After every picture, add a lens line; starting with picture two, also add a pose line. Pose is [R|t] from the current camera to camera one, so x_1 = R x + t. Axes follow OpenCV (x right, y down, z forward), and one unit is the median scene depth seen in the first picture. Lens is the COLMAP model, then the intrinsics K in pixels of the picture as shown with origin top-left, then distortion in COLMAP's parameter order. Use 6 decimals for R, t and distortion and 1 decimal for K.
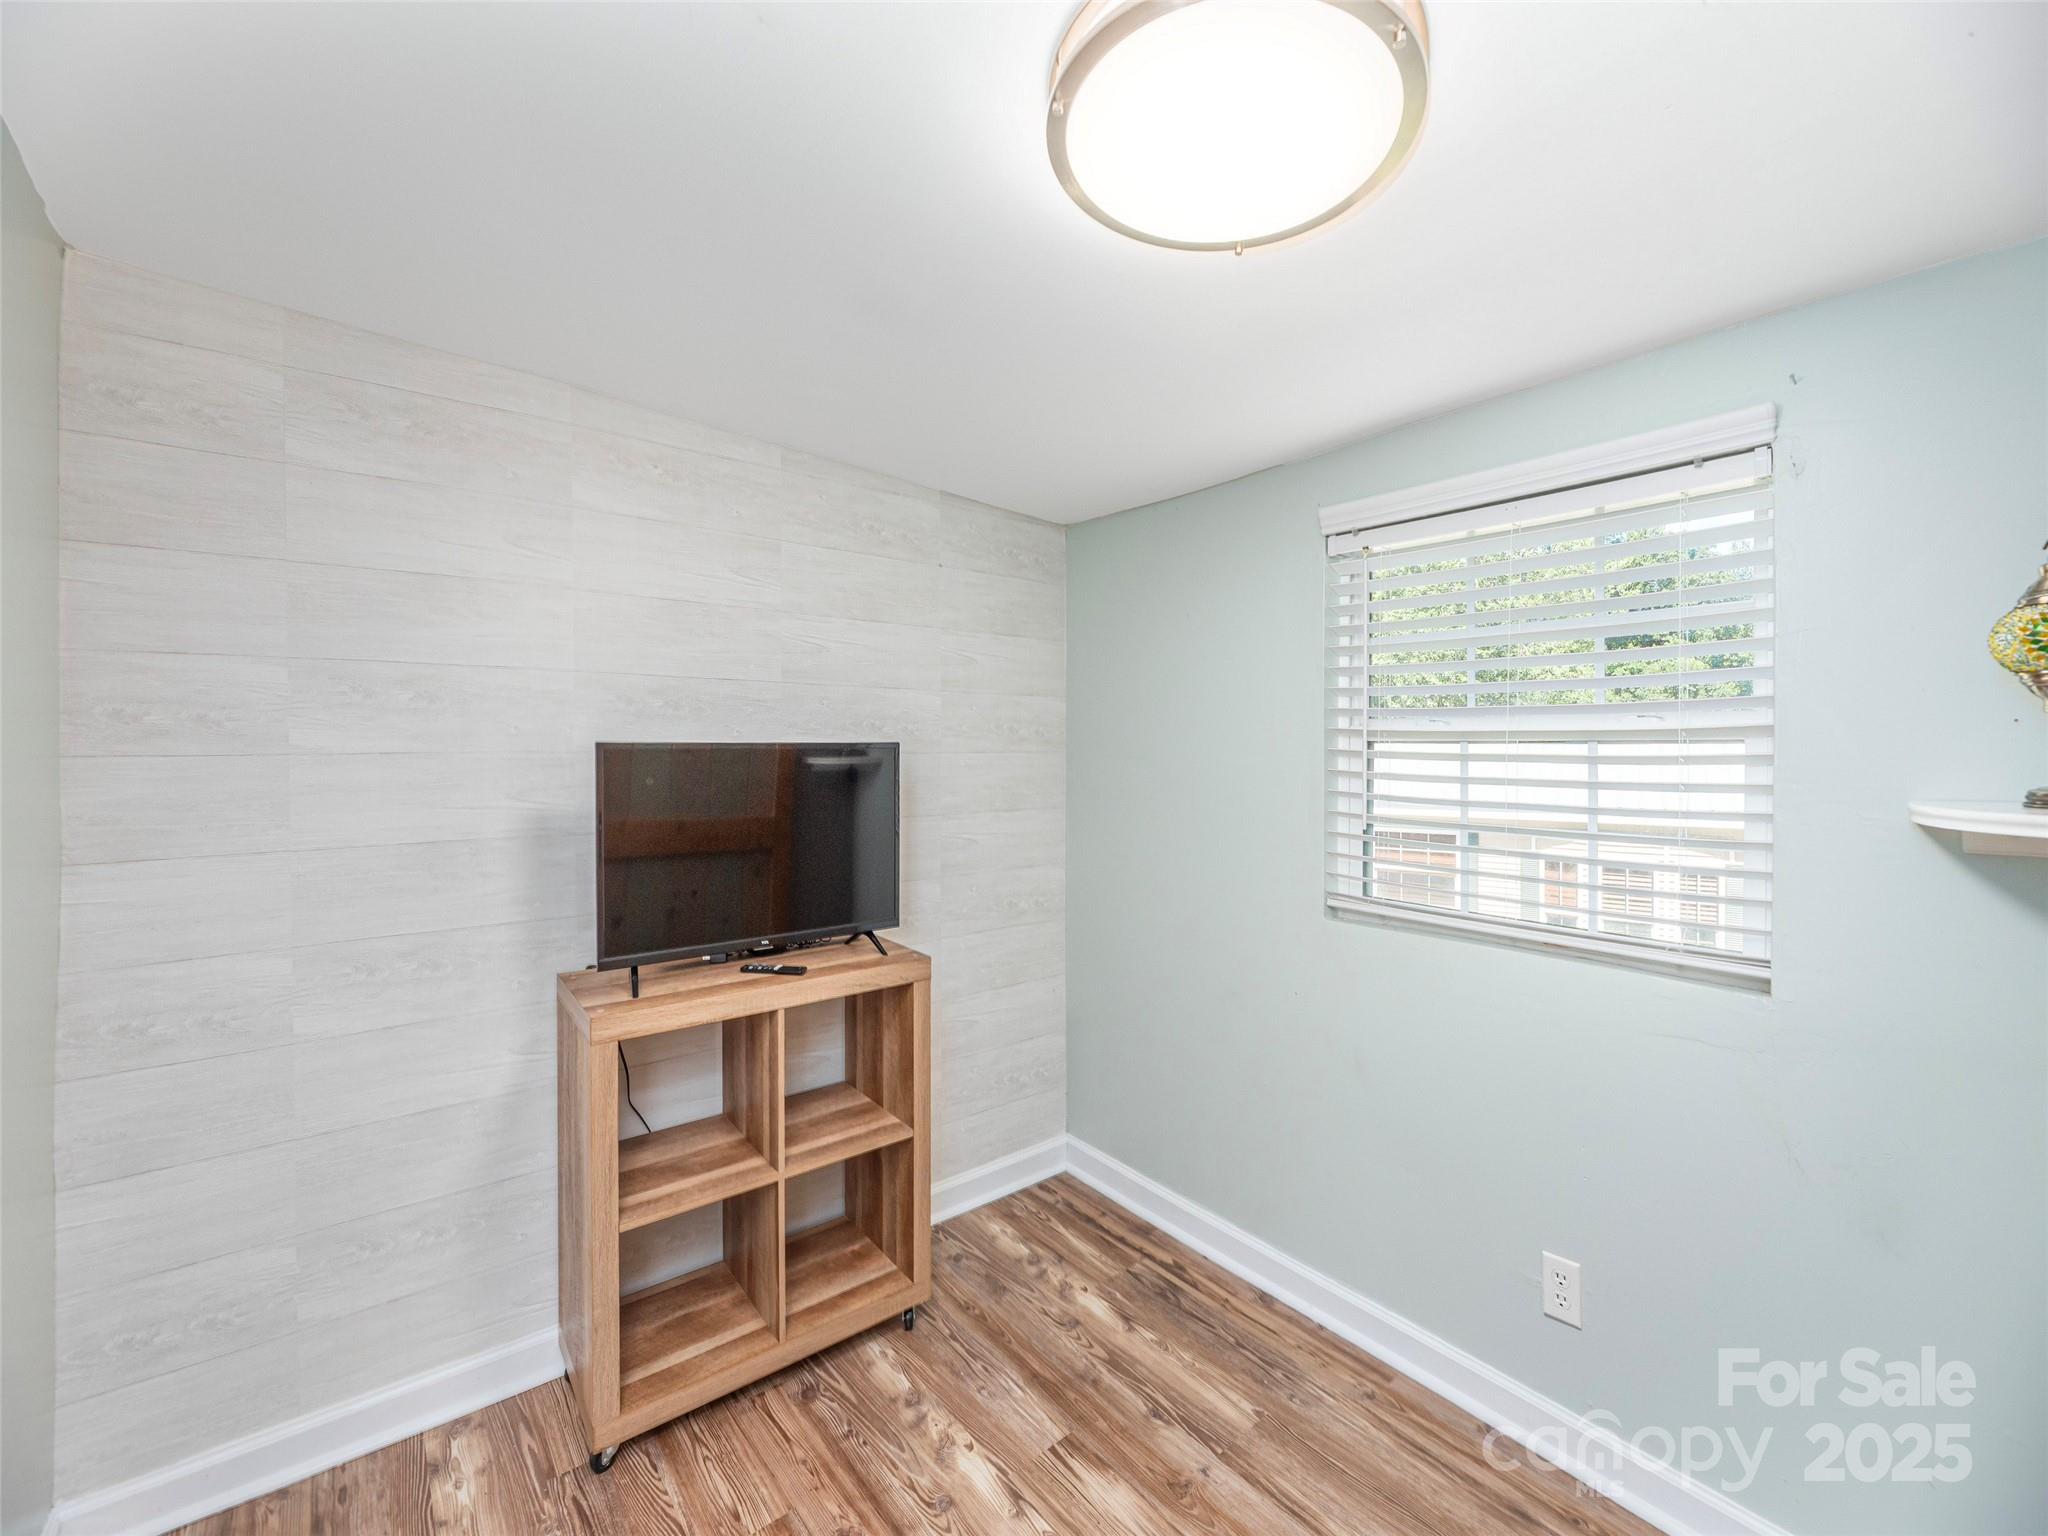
lens RADIAL K [[853.6, 0, 1024.0], [0, 853.6, 768.0], [0, 0, 1]] dist [-0.001400, 0.000084]
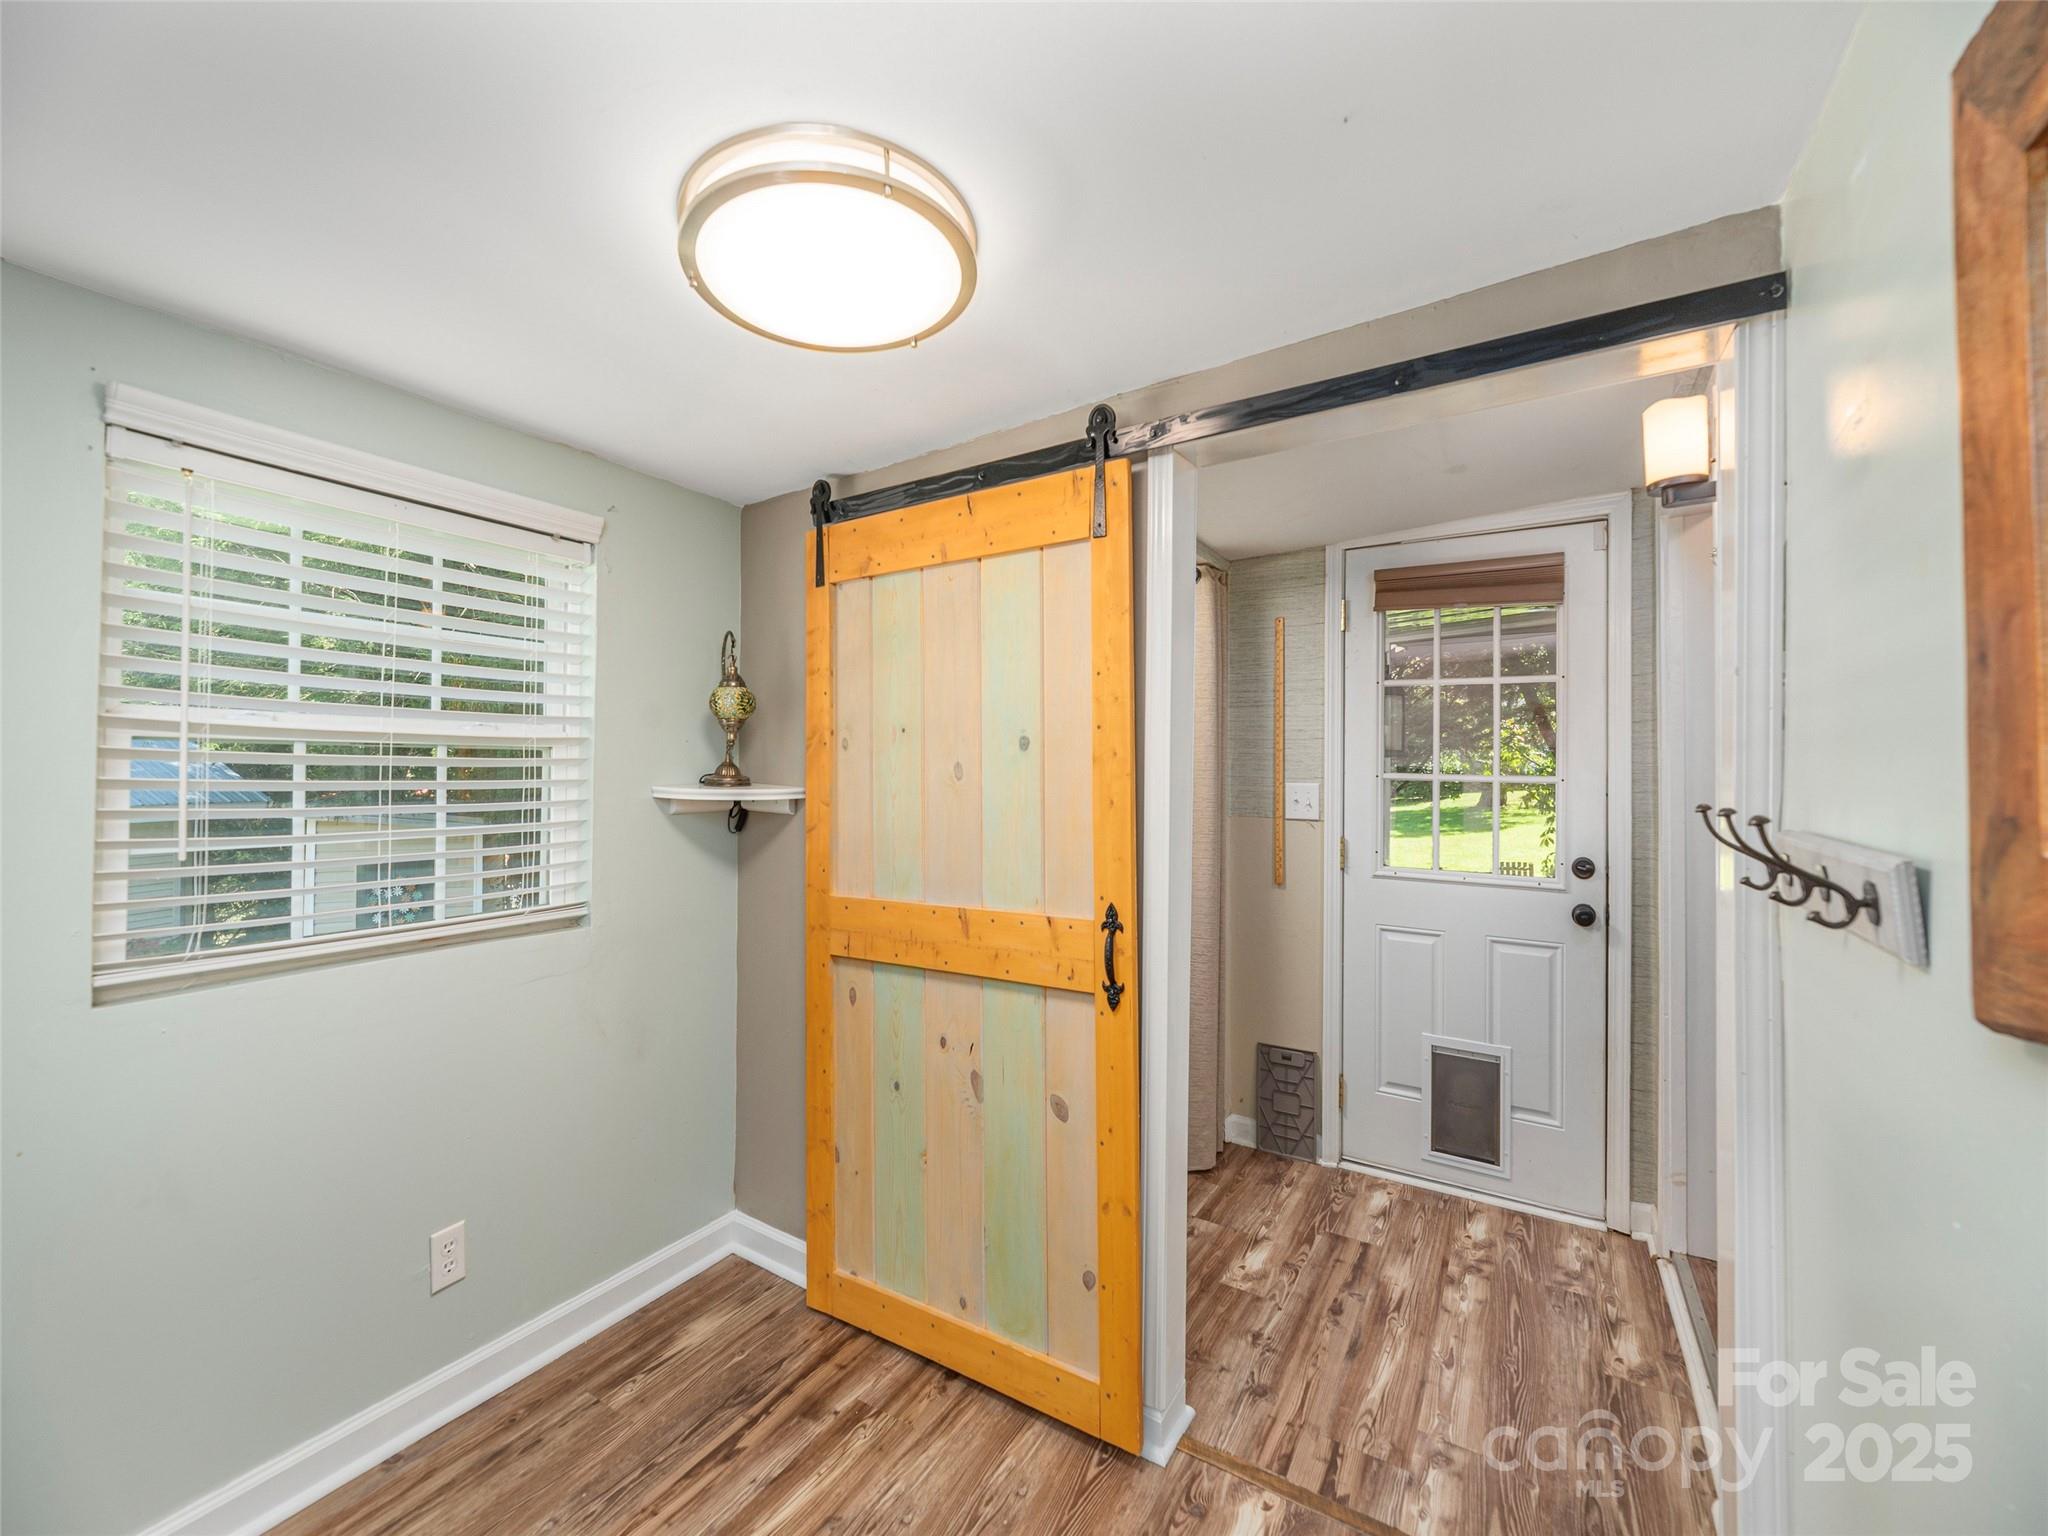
lens RADIAL K [[853.6, 0, 1024.0], [0, 853.6, 768.0], [0, 0, 1]] dist [-0.001400, 0.000084]
pose [[-0.355648, -0.008908, 0.934577, -0.628306], [0.008699, 0.999880, 0.012840, -0.009705], [-0.934579, 0.012696, -0.355528, 0.703111]]
